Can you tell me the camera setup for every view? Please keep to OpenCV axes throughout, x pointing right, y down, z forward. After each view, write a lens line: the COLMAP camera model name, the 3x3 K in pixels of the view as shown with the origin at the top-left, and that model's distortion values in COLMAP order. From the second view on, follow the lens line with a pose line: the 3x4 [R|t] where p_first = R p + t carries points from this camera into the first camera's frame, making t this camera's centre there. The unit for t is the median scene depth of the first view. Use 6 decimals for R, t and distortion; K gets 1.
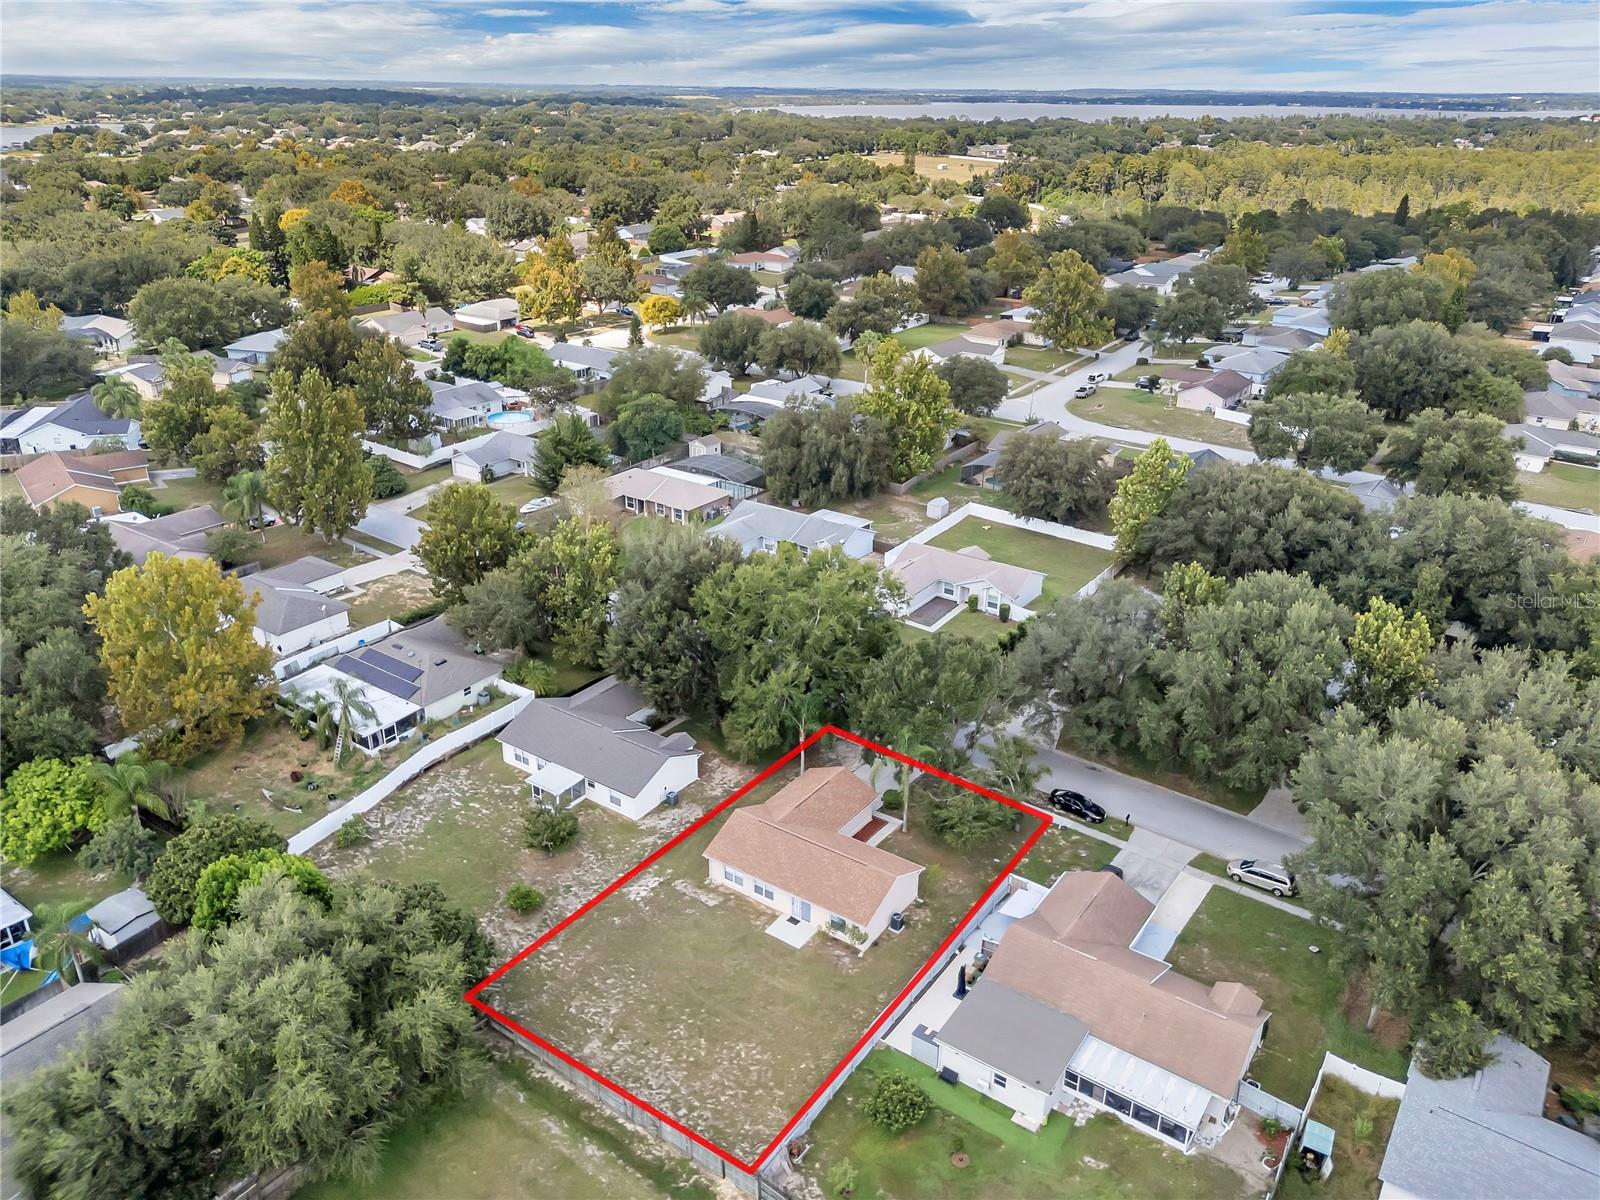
lens RADIAL K [[1184.9, 0, 788.7], [0, 1184.9, 608.0], [0, 0, 1]] dist [0.065477, -0.066631]
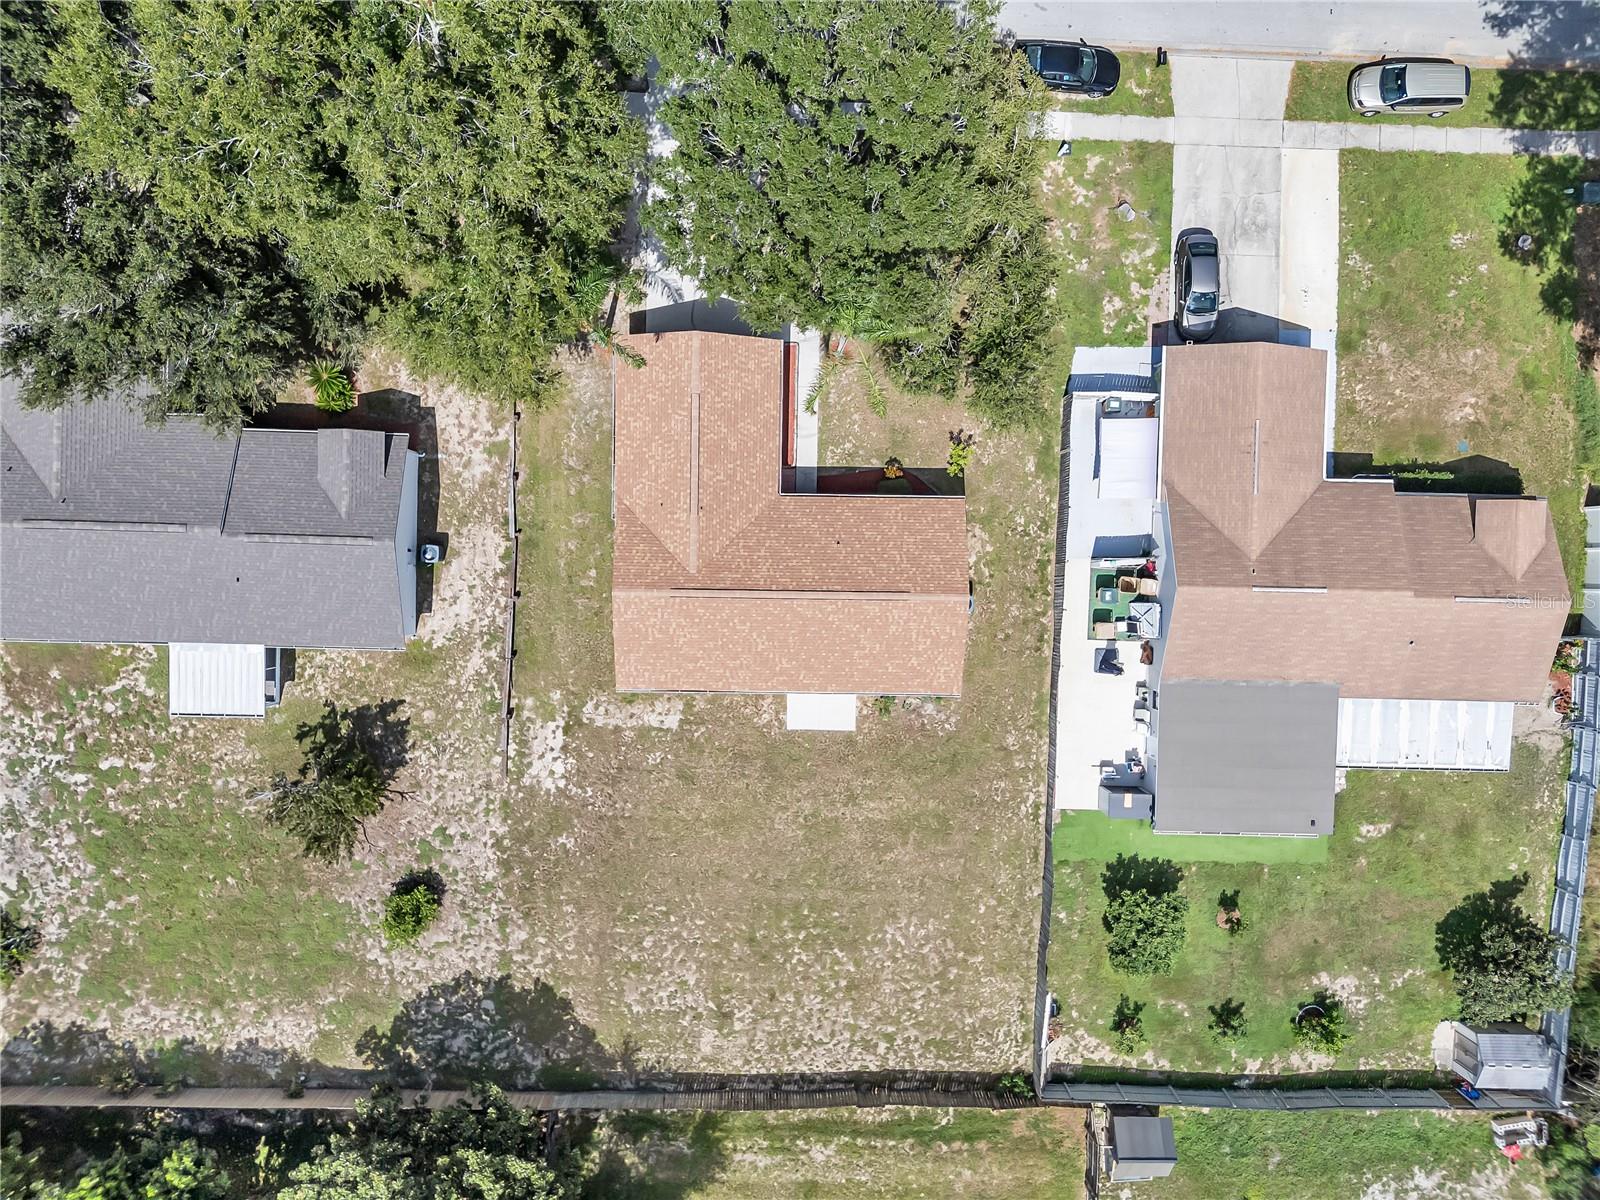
lens RADIAL K [[1184.9, 0, 792.2], [0, 1184.9, 584.0], [0, 0, 1]] dist [0.065477, -0.066631]
pose [[0.825348, -0.564624, -0.000998, 0.024131], [0.207831, 0.302156, 0.930327, -0.304317], [-0.524983, -0.768050, 0.366730, 0.785182]]
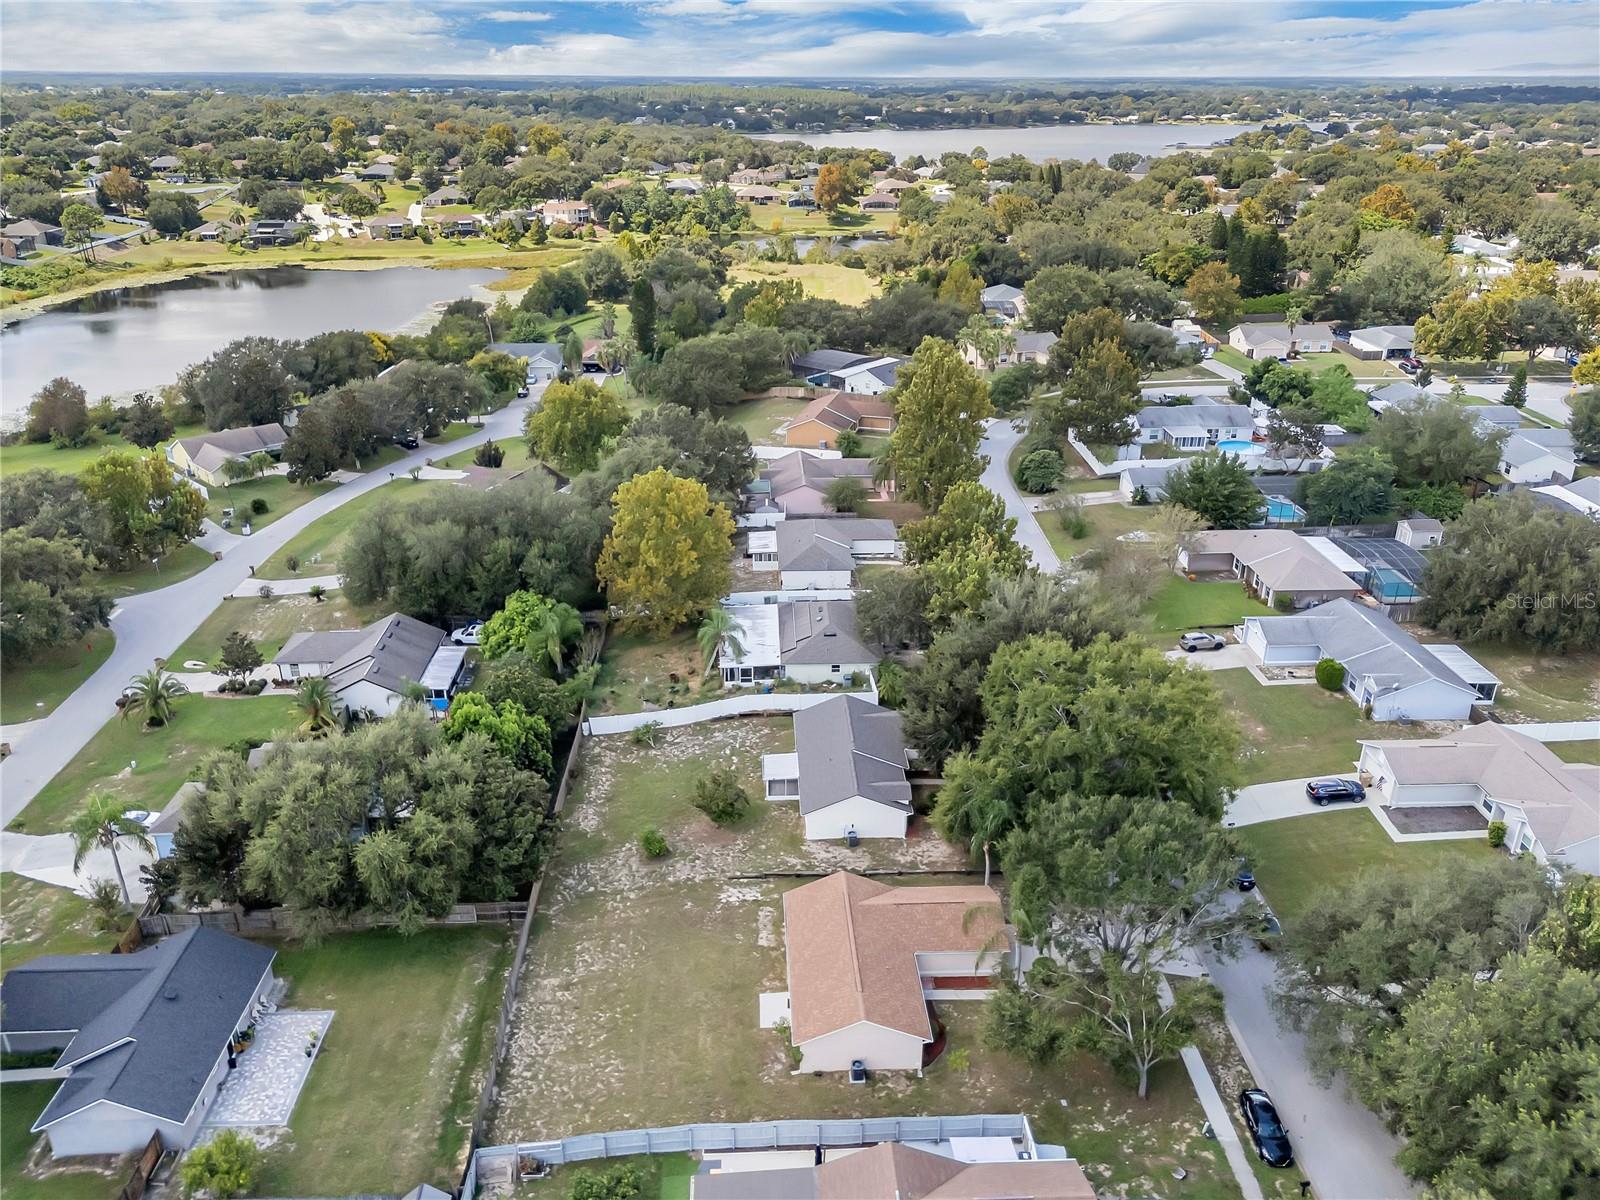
lens RADIAL K [[1184.9, 0, 779.3], [0, 1184.9, 581.2], [0, 0, 1]] dist [0.065477, -0.066631]
pose [[0.607136, 0.298992, -0.736200, 0.545308], [-0.313419, 0.941498, 0.123897, -0.142576], [0.730174, 0.155517, 0.665327, 0.323870]]
